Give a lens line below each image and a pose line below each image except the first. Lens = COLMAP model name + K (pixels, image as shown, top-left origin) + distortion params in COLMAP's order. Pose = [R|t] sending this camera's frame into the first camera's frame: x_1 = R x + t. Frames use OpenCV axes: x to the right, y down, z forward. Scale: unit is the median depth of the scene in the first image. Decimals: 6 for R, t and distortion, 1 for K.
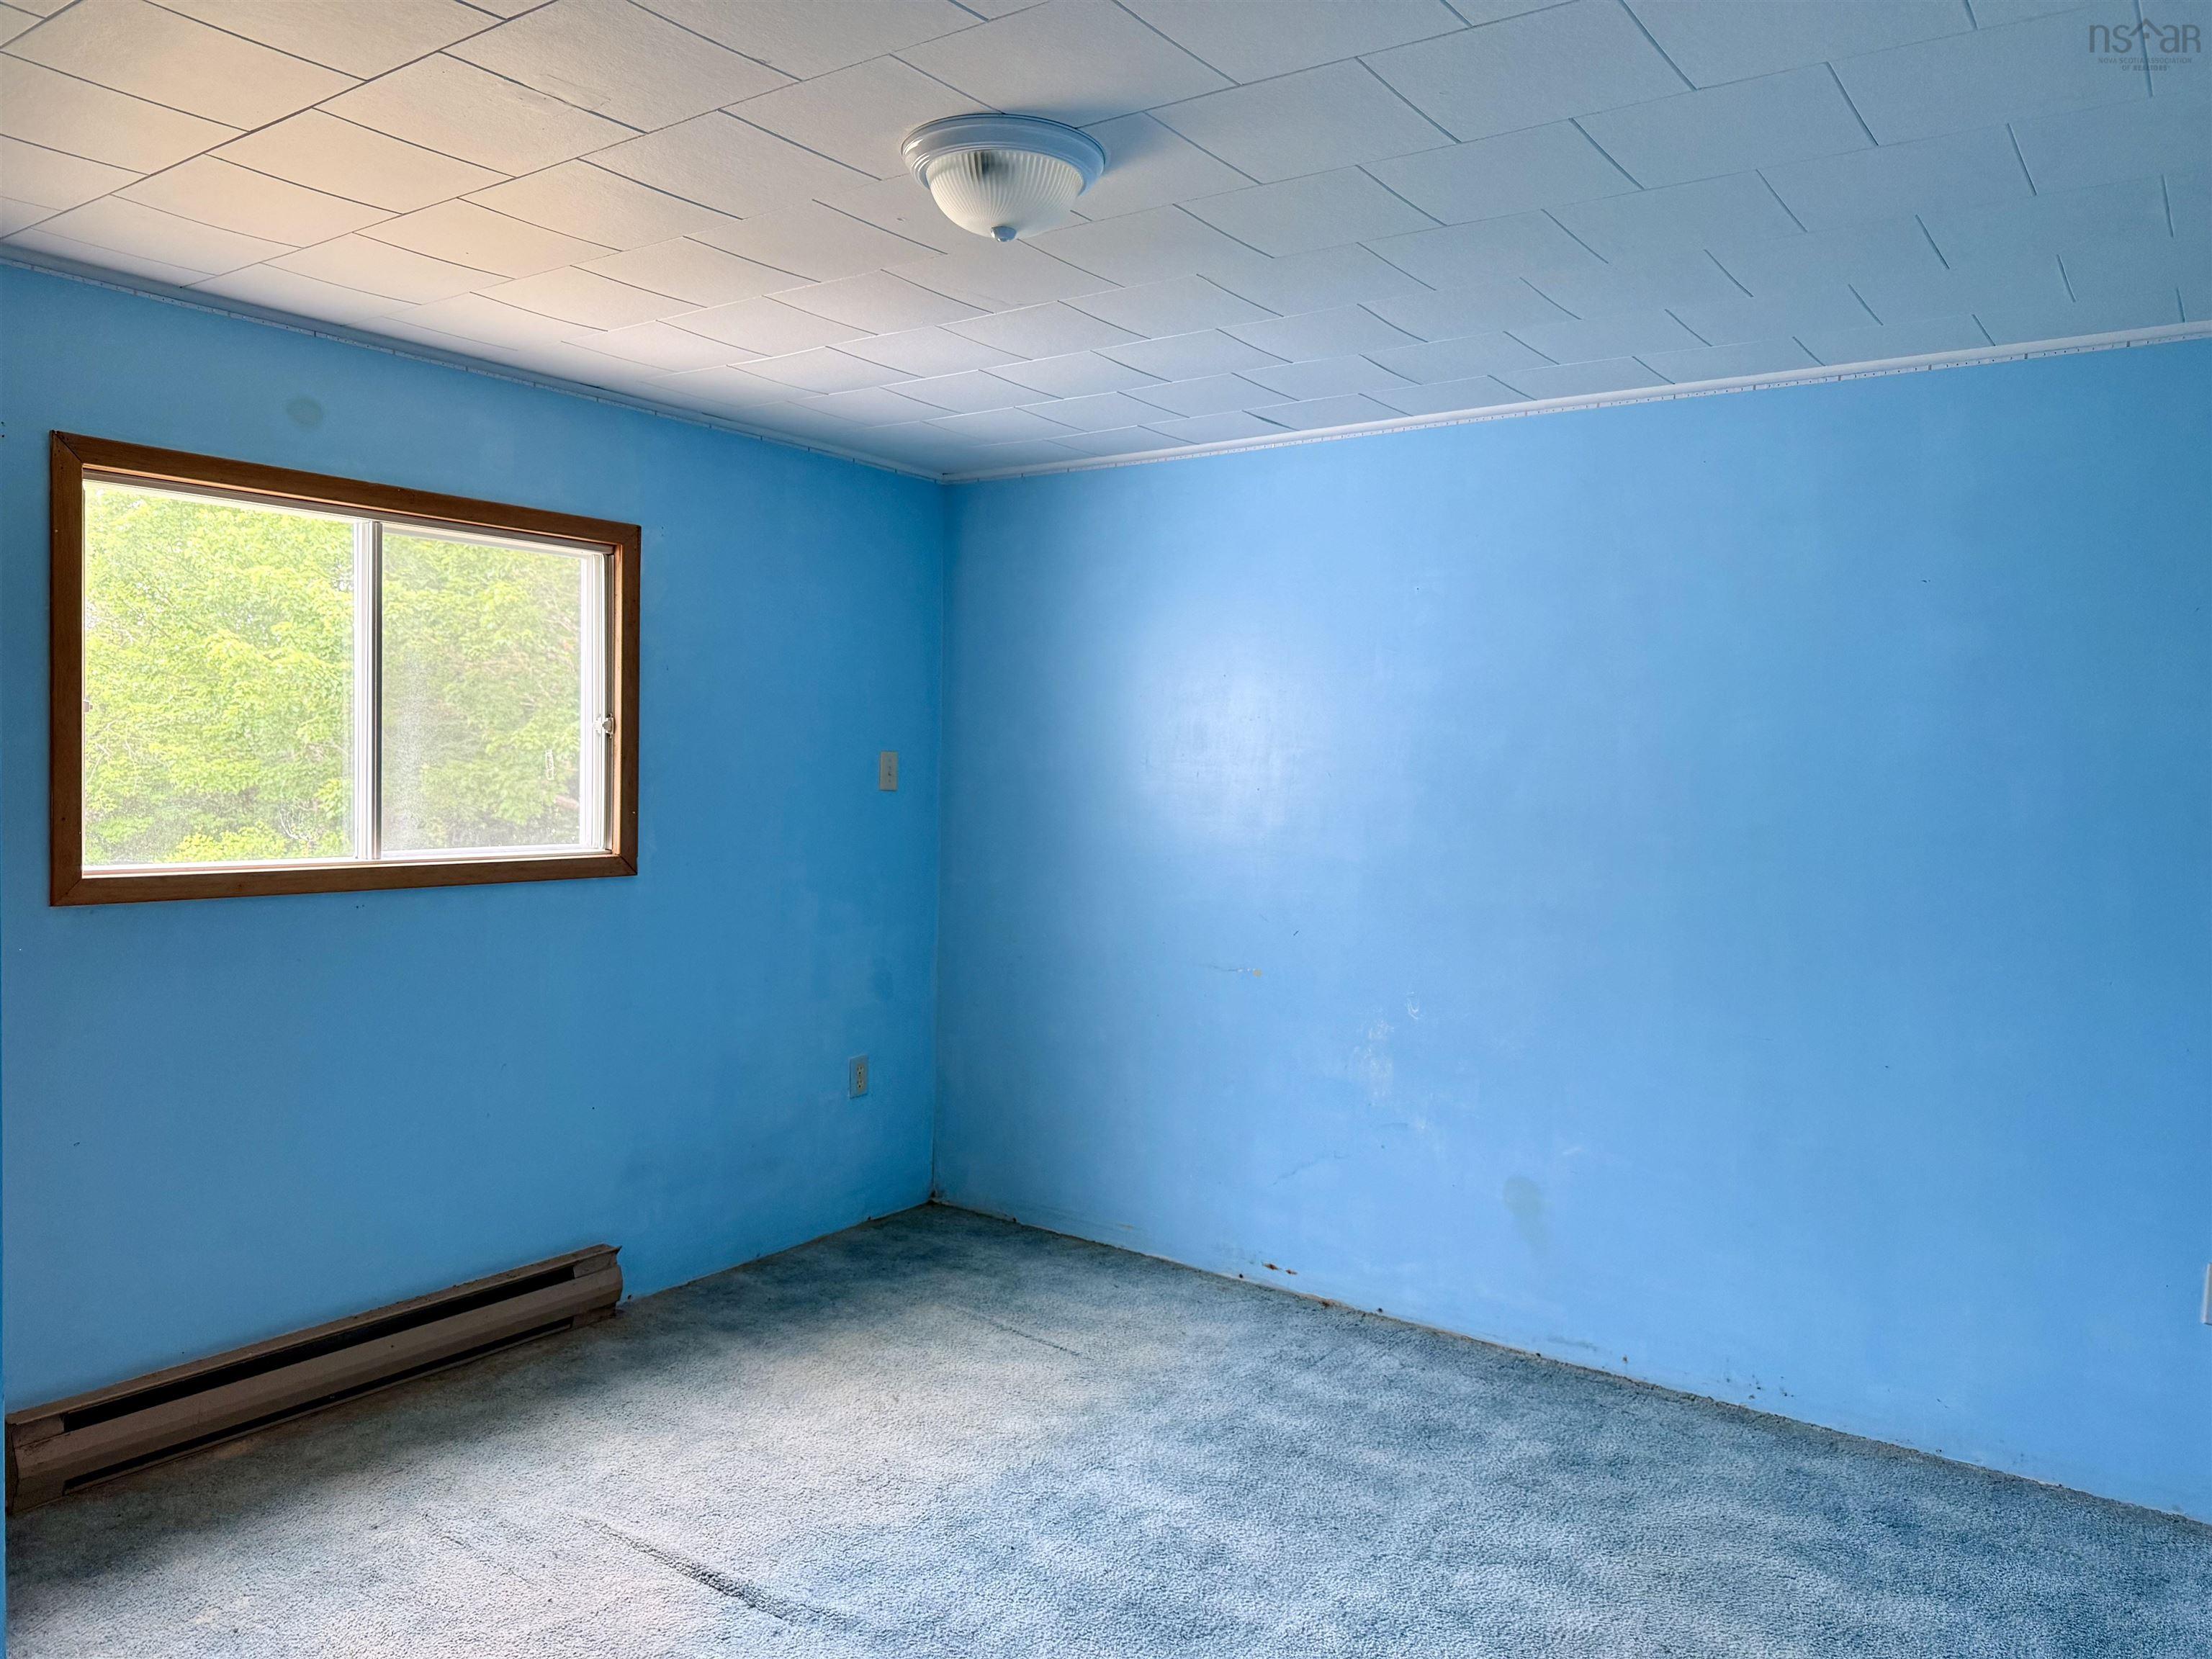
lens RADIAL K [[1571.7, 0, 1106.0], [0, 1571.7, 829.5], [0, 0, 1]] dist [-0.008363, -0.002464]
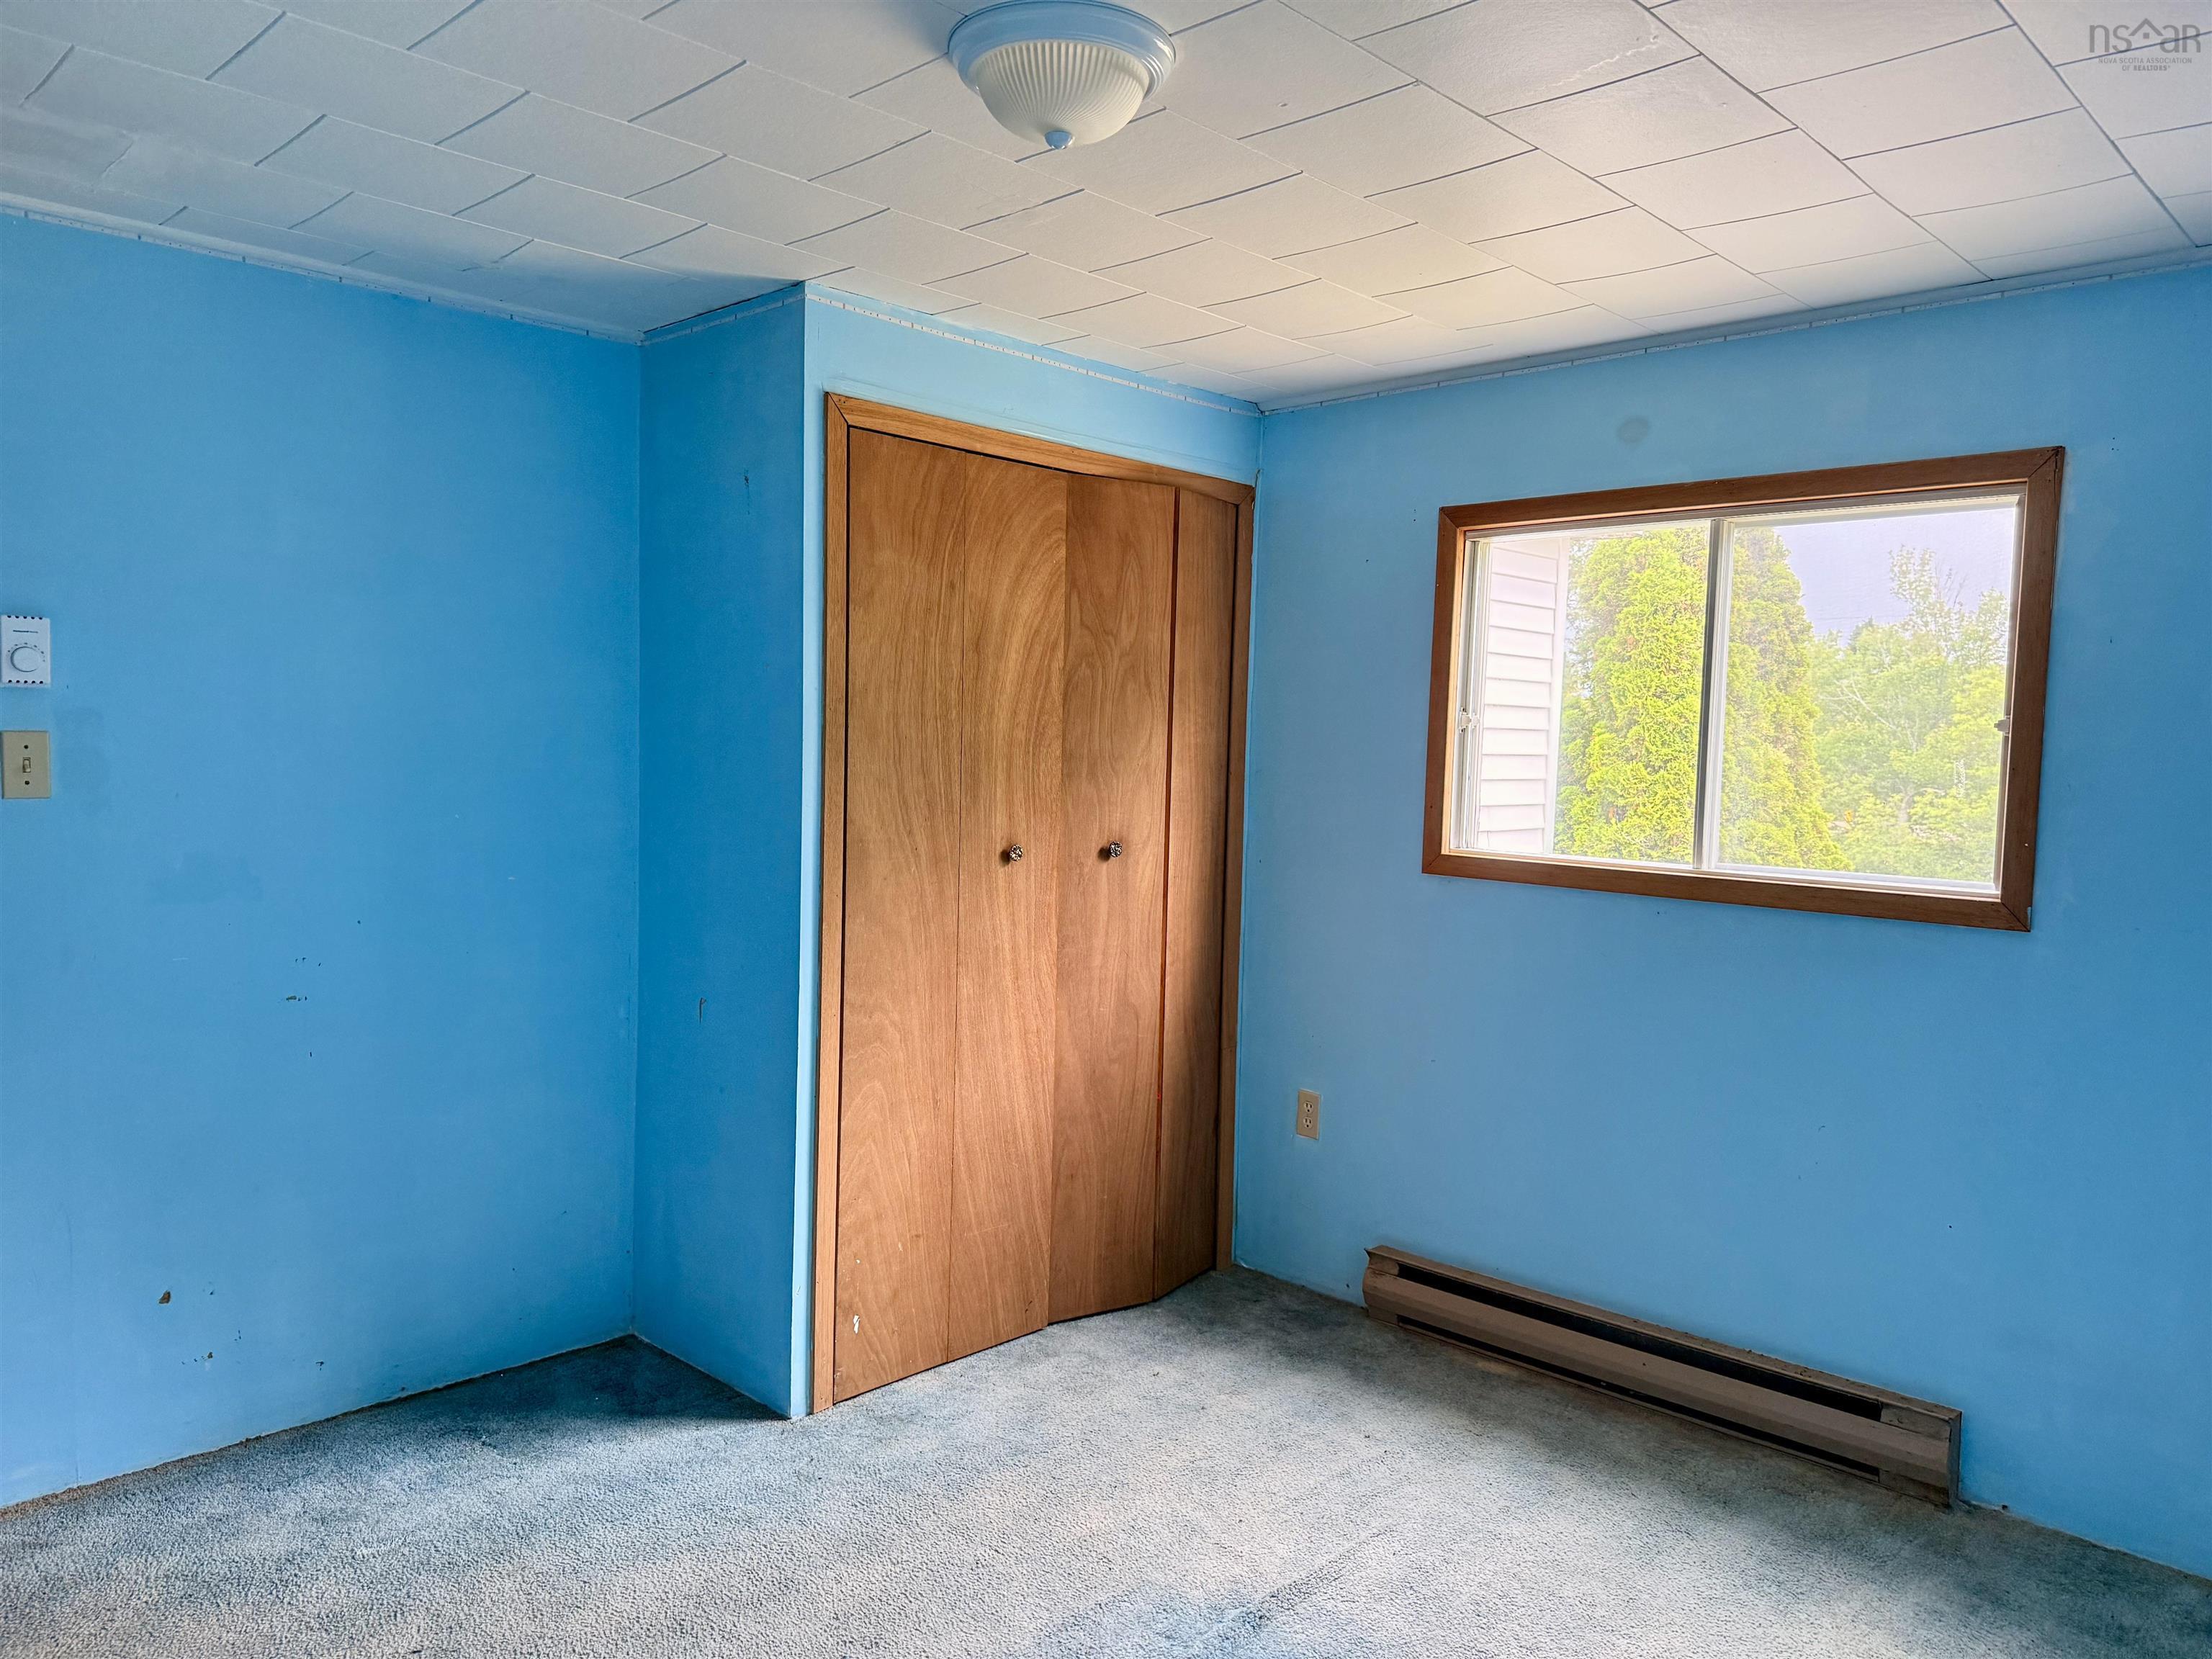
lens RADIAL K [[1566.8, 0, 1106.0], [0, 1566.8, 829.5], [0, 0, 1]] dist [0.005139, -0.000899]
pose [[-0.144362, 0.037261, -0.988823, 0.553131], [-0.072809, 0.996182, 0.048168, -0.025583], [0.986843, 0.078949, -0.141098, 0.784928]]
